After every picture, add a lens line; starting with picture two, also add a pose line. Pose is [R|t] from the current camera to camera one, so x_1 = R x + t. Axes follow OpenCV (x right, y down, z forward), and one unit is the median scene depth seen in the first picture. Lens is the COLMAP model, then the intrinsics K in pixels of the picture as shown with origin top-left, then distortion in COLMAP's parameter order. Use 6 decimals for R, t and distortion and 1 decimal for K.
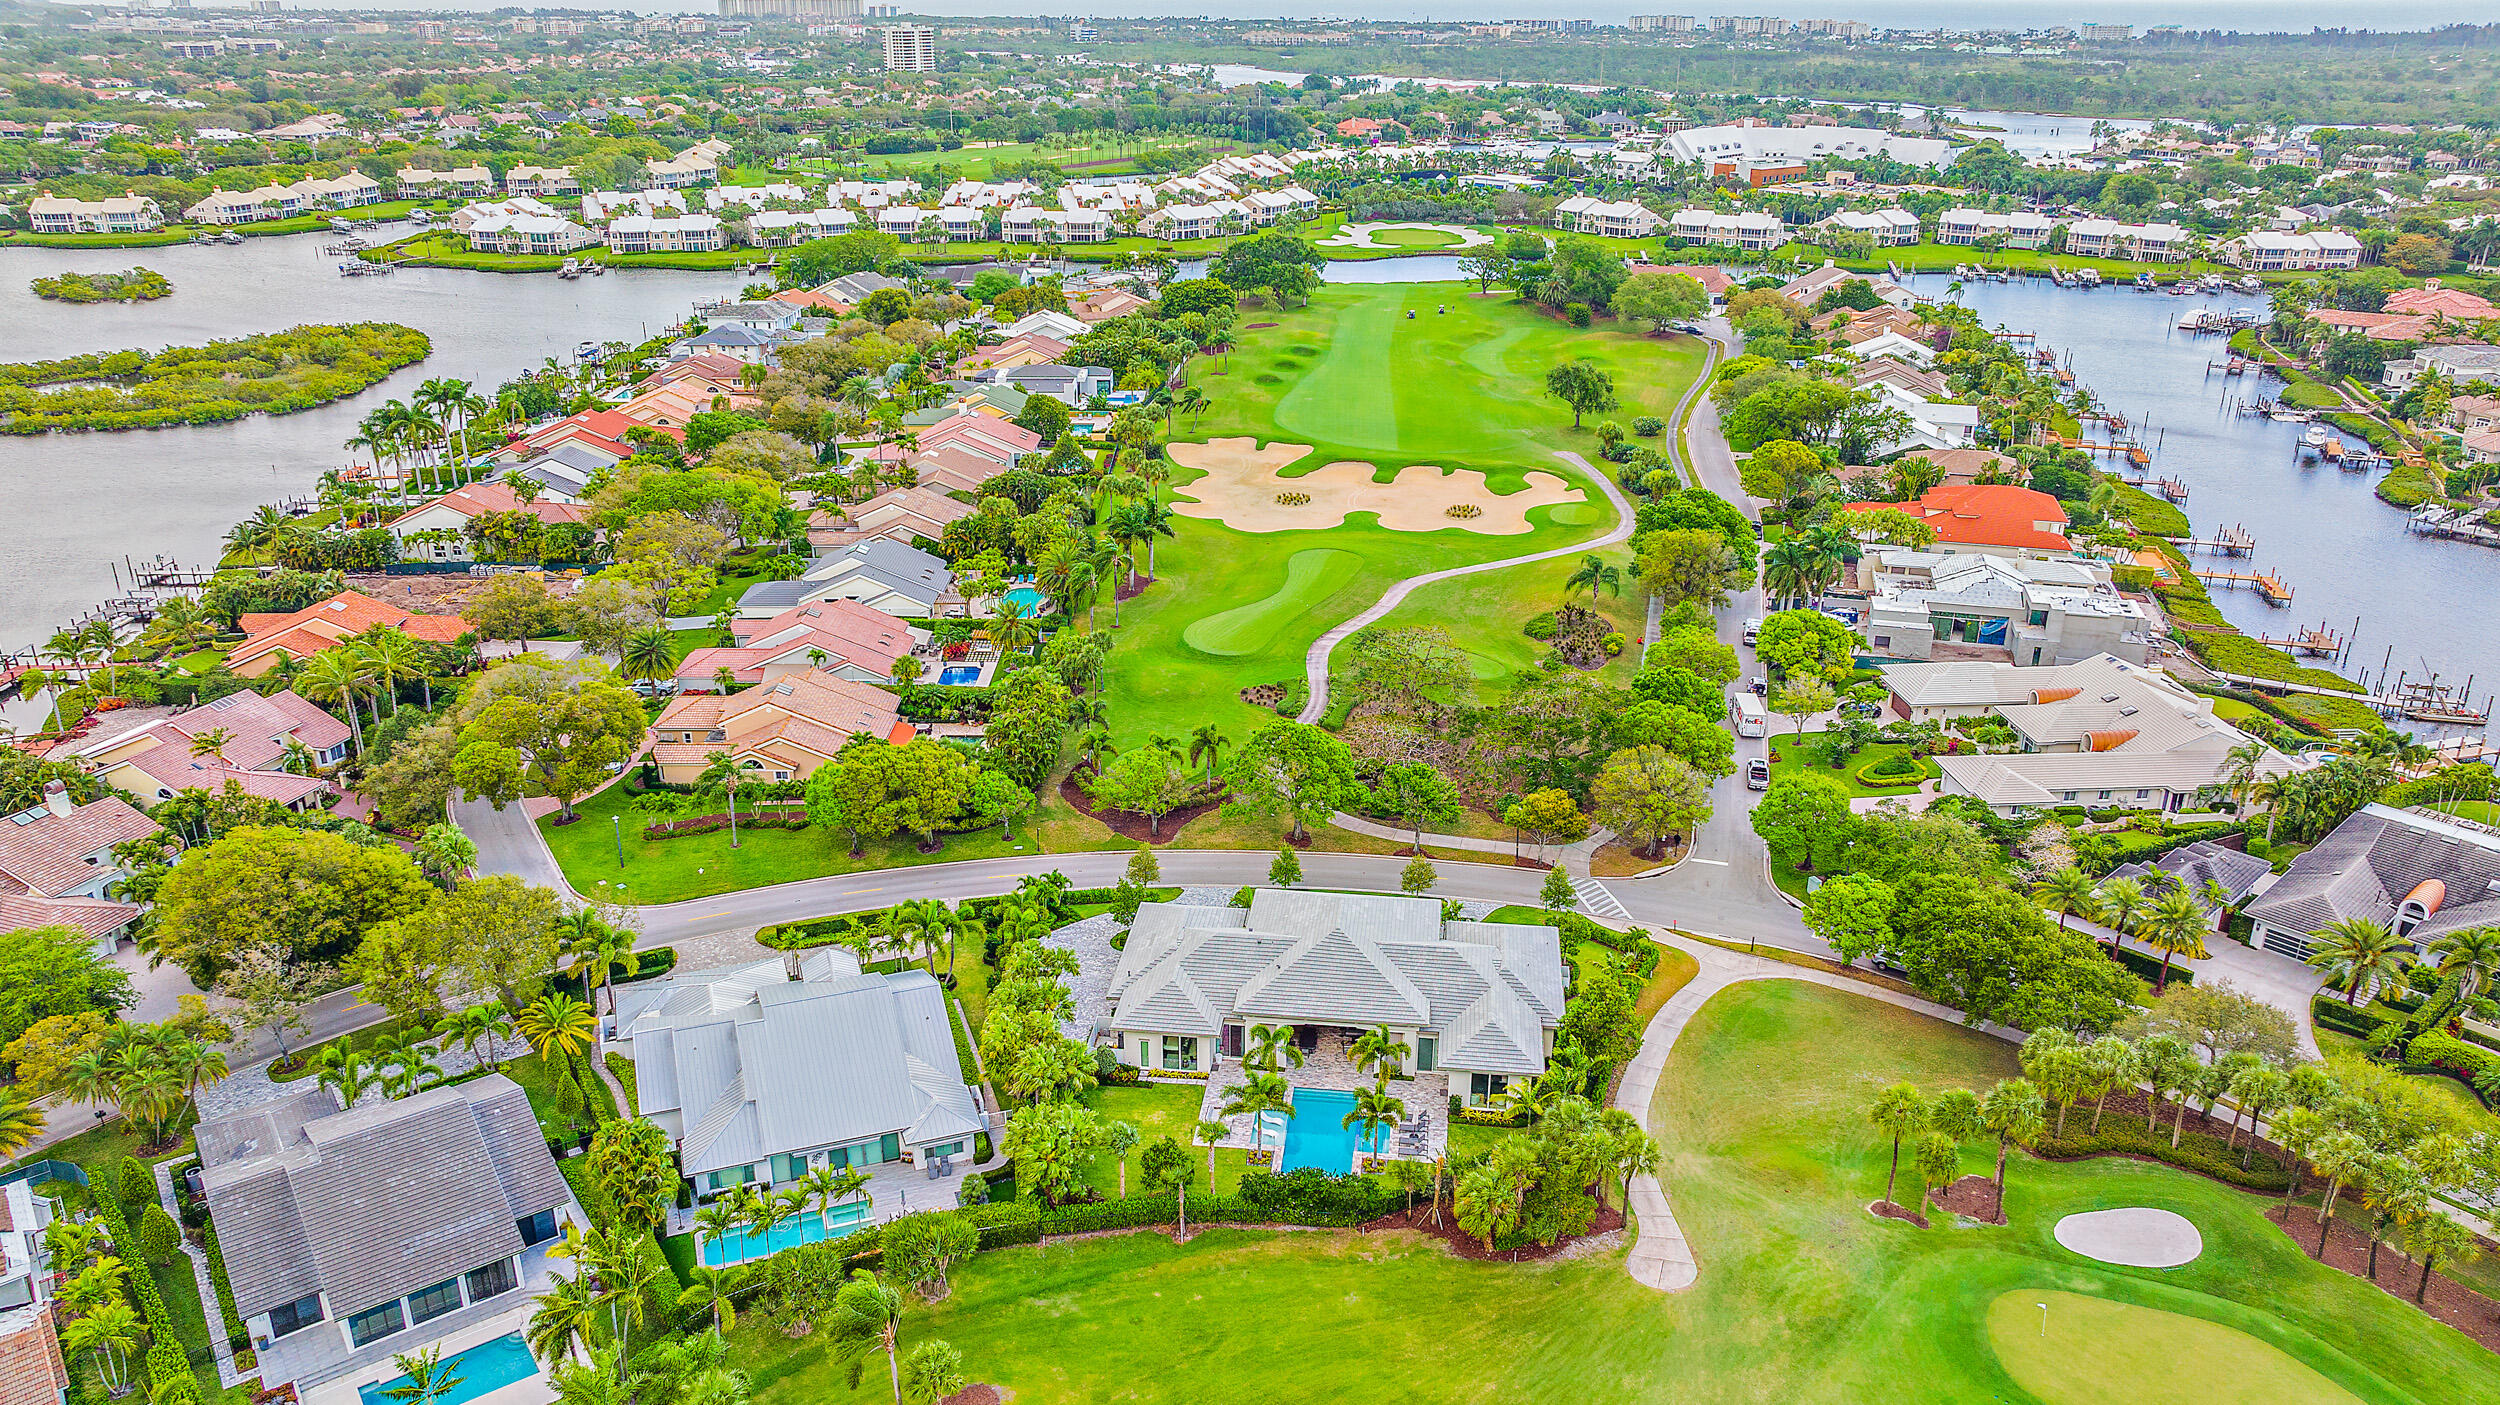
lens RADIAL K [[1732.3, 0, 1242.4], [0, 1732.3, 709.0], [0, 0, 1]] dist [-0.027953, 0.003122]
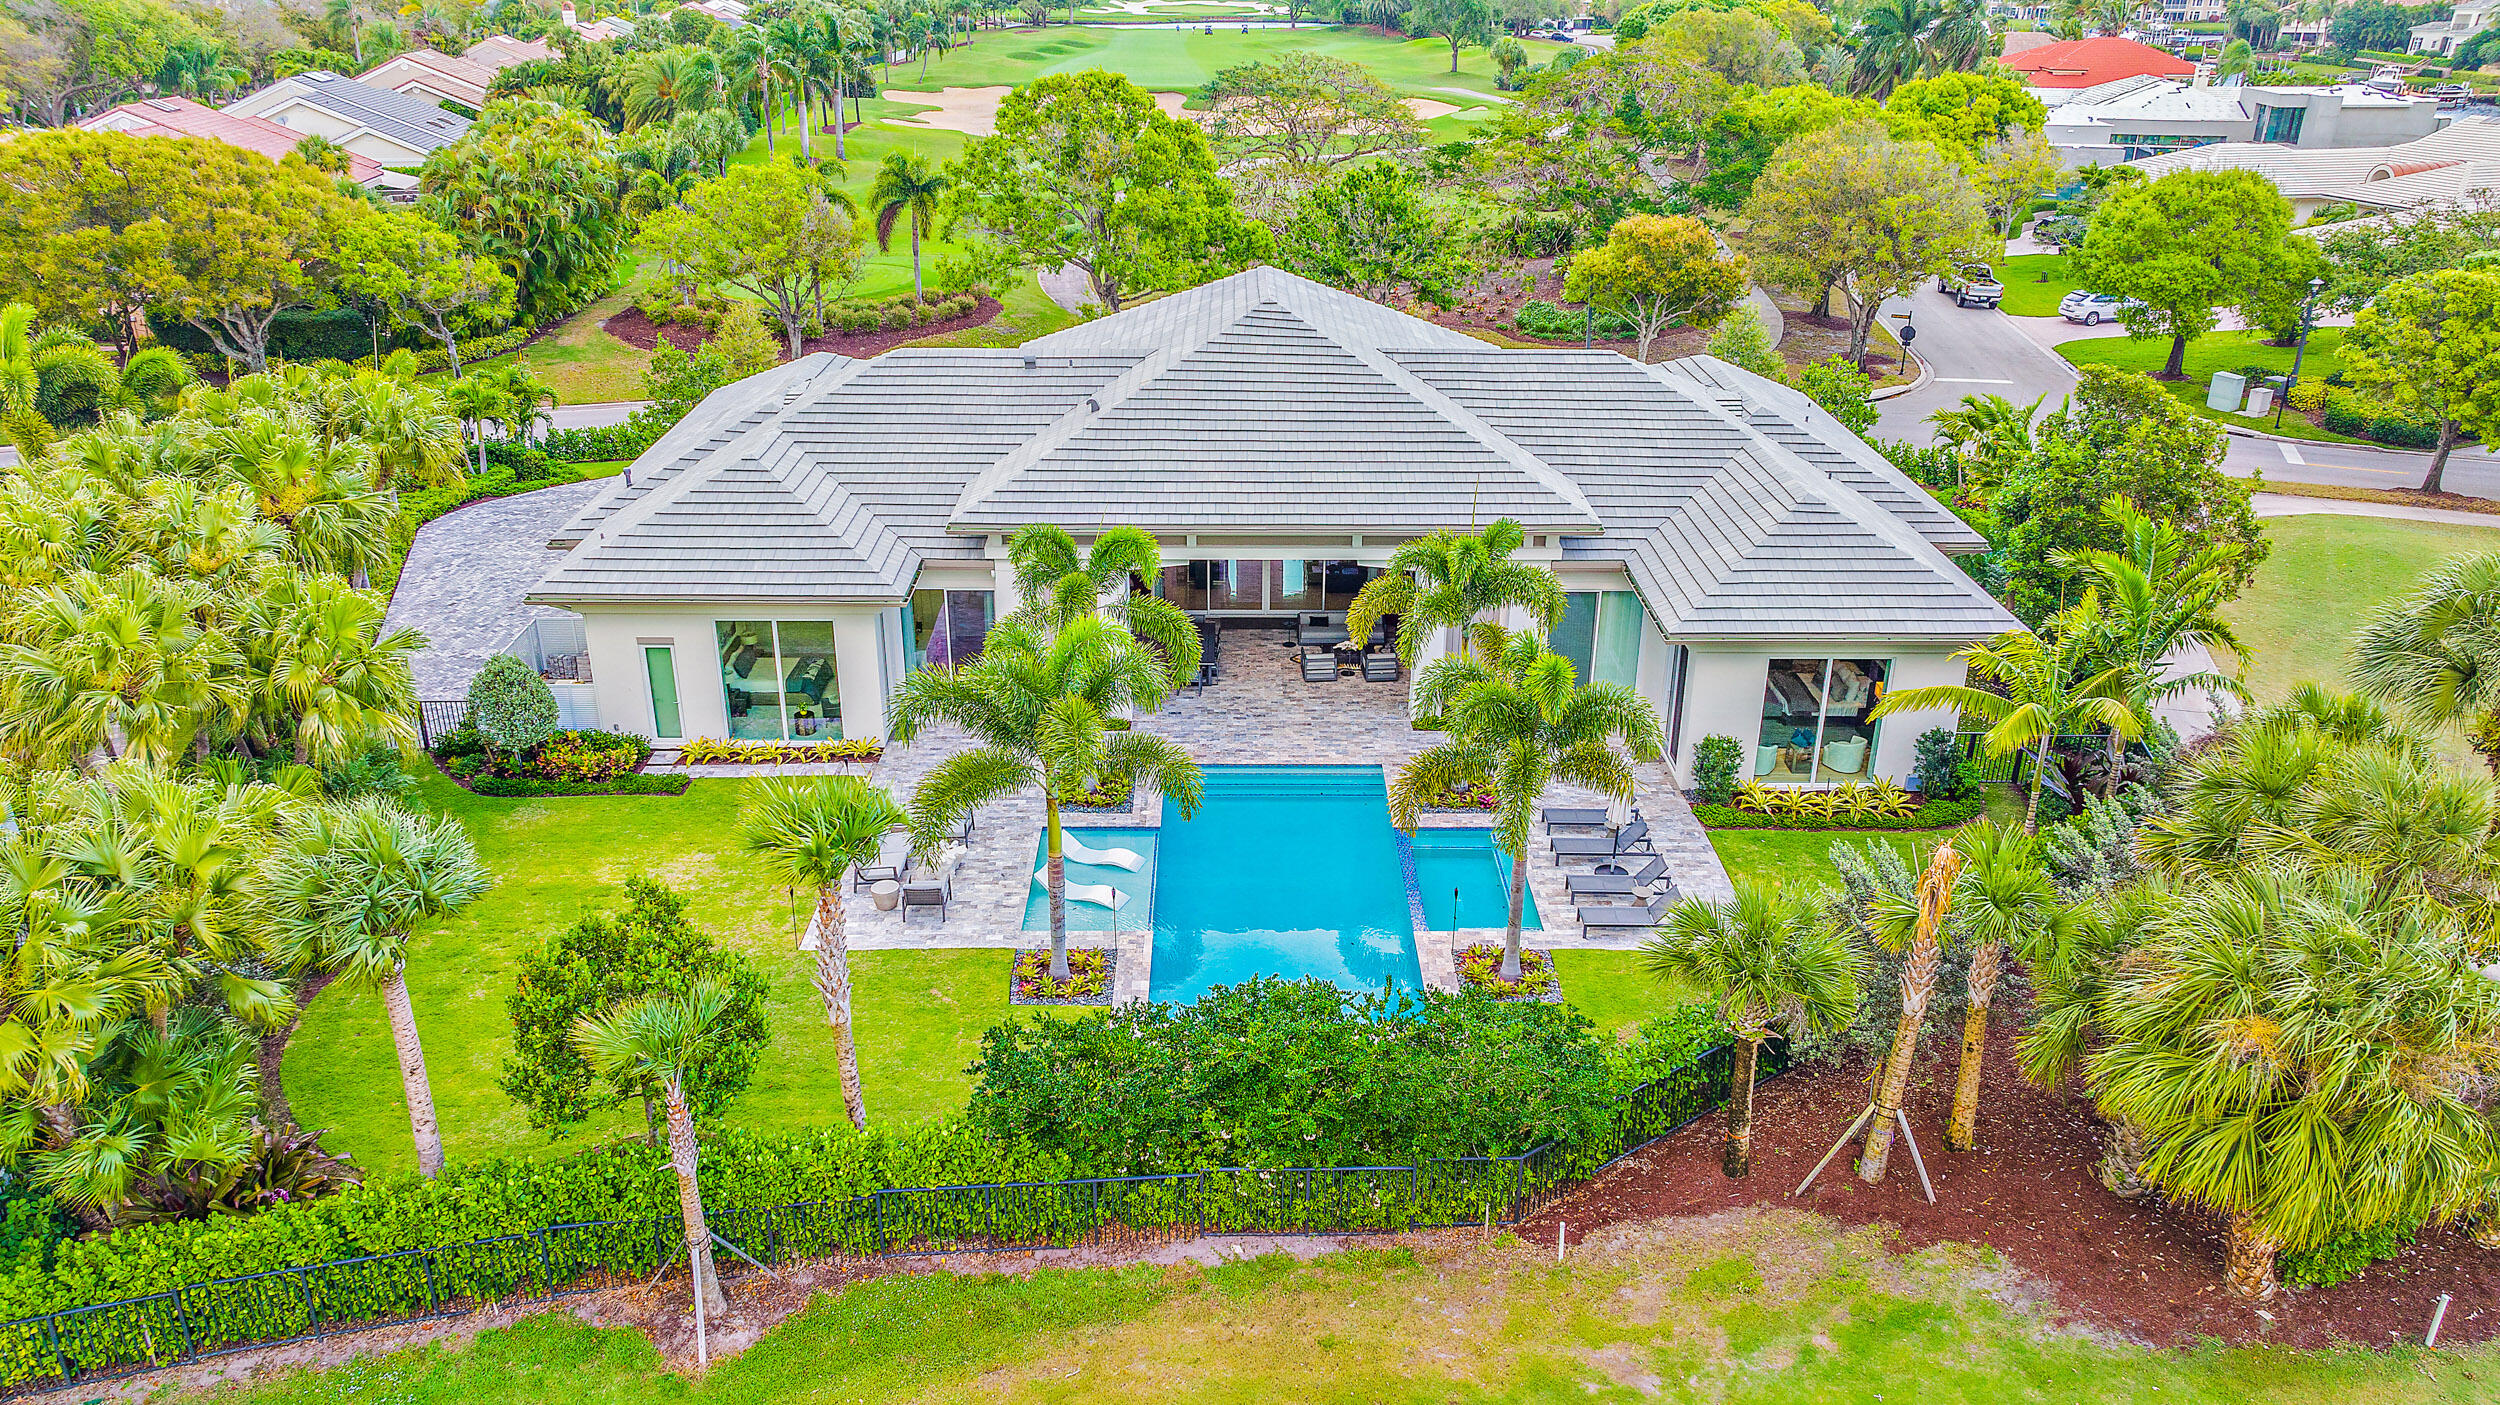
lens RADIAL K [[1732.3, 0, 1254.9], [0, 1732.3, 693.3], [0, 0, 1]] dist [-0.027953, 0.003122]
pose [[0.990169, -0.044993, 0.132441, 0.006626], [0.042854, 0.998901, 0.018958, 0.219412], [-0.133149, -0.013096, 0.991010, 0.761149]]
